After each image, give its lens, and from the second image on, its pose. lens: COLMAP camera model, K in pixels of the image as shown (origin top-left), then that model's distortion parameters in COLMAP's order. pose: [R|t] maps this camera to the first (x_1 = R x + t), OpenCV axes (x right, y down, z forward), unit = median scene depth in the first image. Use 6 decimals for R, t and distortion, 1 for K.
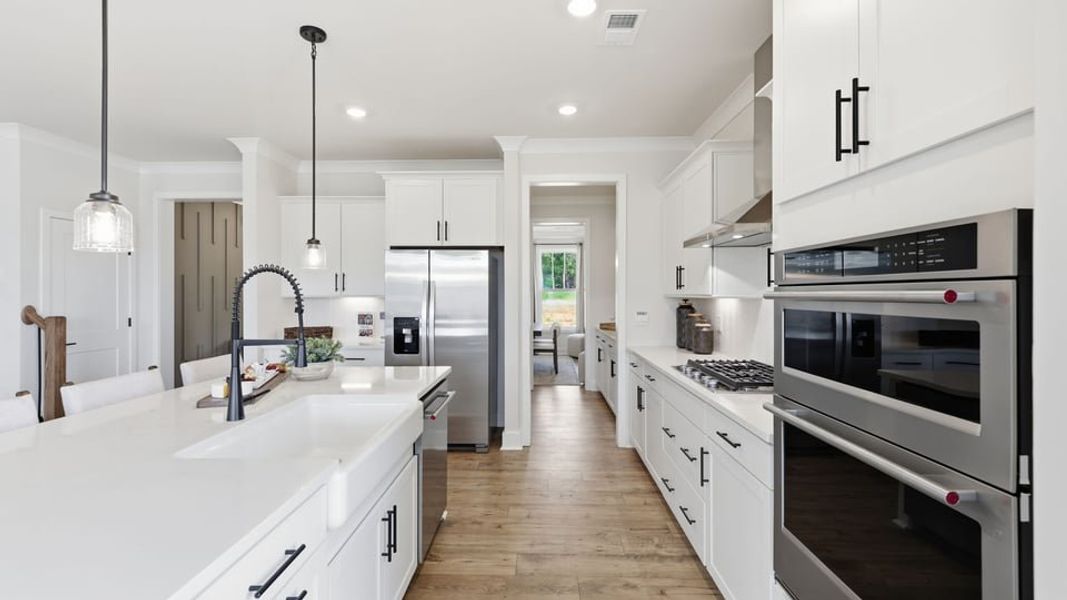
lens RADIAL K [[458.9, 0, 522.4], [0, 458.9, 294.2], [0, 0, 1]] dist [0.010318, -0.001830]
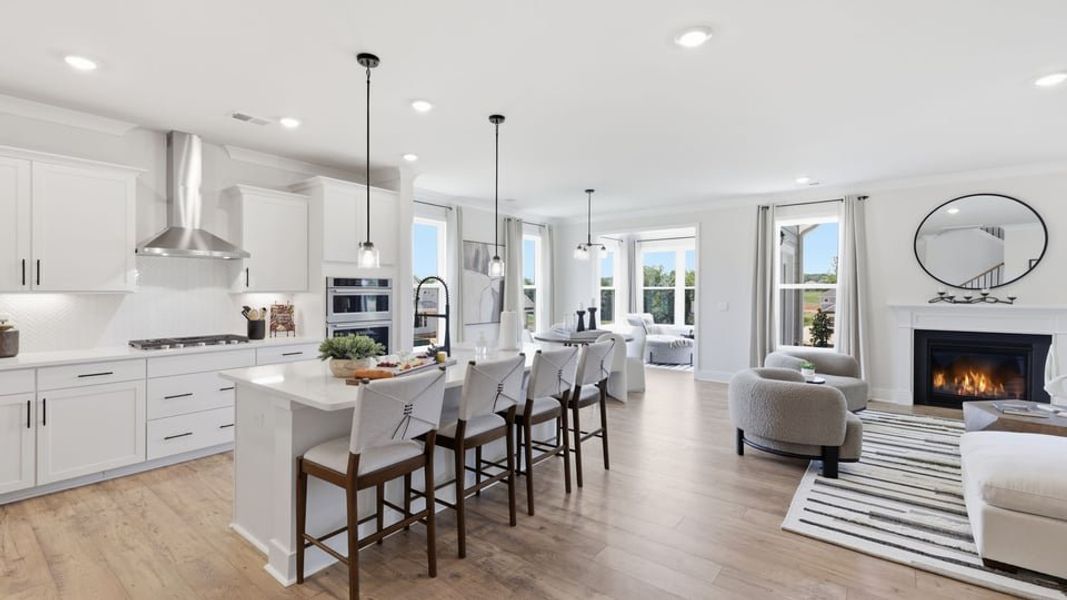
lens RADIAL K [[458.9, 0, 530.4], [0, 458.9, 294.1], [0, 0, 1]] dist [0.010318, -0.001830]
pose [[-0.814539, -0.006167, 0.580076, -0.866077], [-0.002518, 0.999972, 0.007095, -0.001191], [-0.580104, 0.004318, -0.814531, 1.020317]]
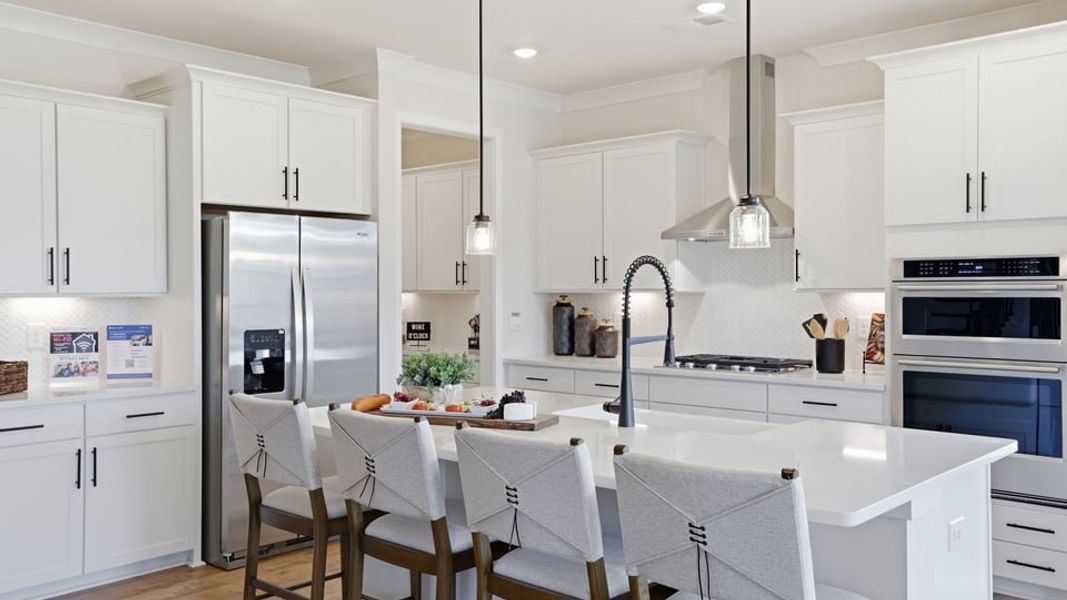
lens RADIAL K [[923.3, 0, 527.6], [0, 923.3, 292.8], [0, 0, 1]] dist [0.050751, 0.008826]
pose [[0.651595, -0.007406, 0.758531, -0.921958], [0.004897, 0.999973, 0.005557, -0.001709], [-0.758551, 0.000093, 0.651613, -0.017766]]
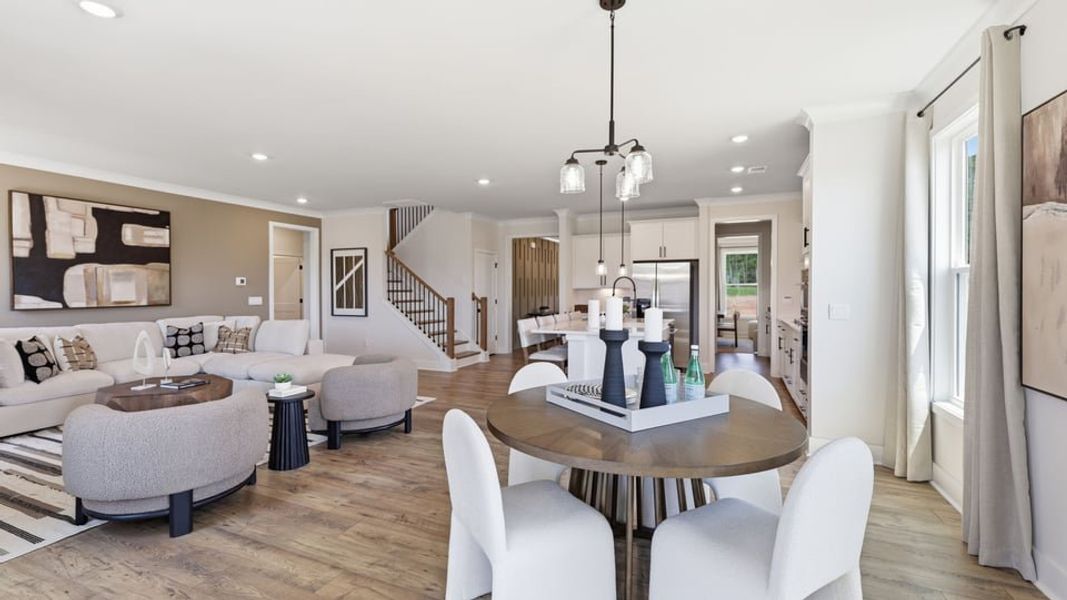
lens RADIAL K [[458.9, 0, 525.9], [0, 458.9, 298.3], [0, 0, 1]] dist [0.010318, -0.001830]
pose [[0.930842, 0.004351, -0.365397, -0.013415], [0.002282, 0.999840, 0.017720, 0.013584], [0.365415, -0.017328, 0.930683, -0.936200]]
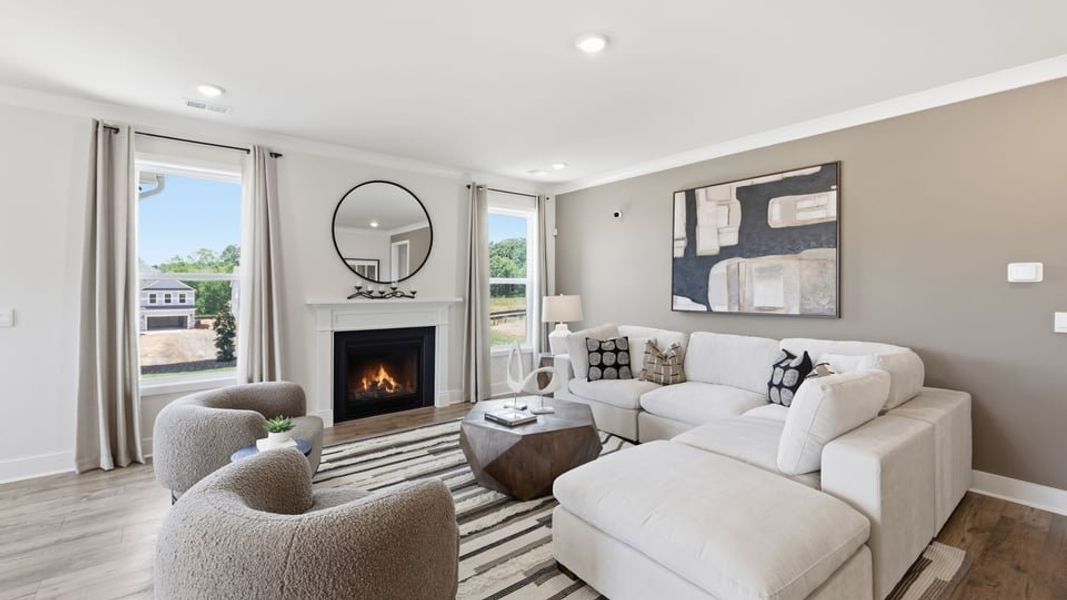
lens RADIAL K [[458.9, 0, 527.9], [0, 458.9, 292.6], [0, 0, 1]] dist [0.010318, -0.001830]
pose [[-0.762076, 0.006134, -0.647459, -0.625938], [-0.001258, 0.999939, 0.010954, 0.002589], [0.647486, 0.009162, -0.762022, 0.379941]]
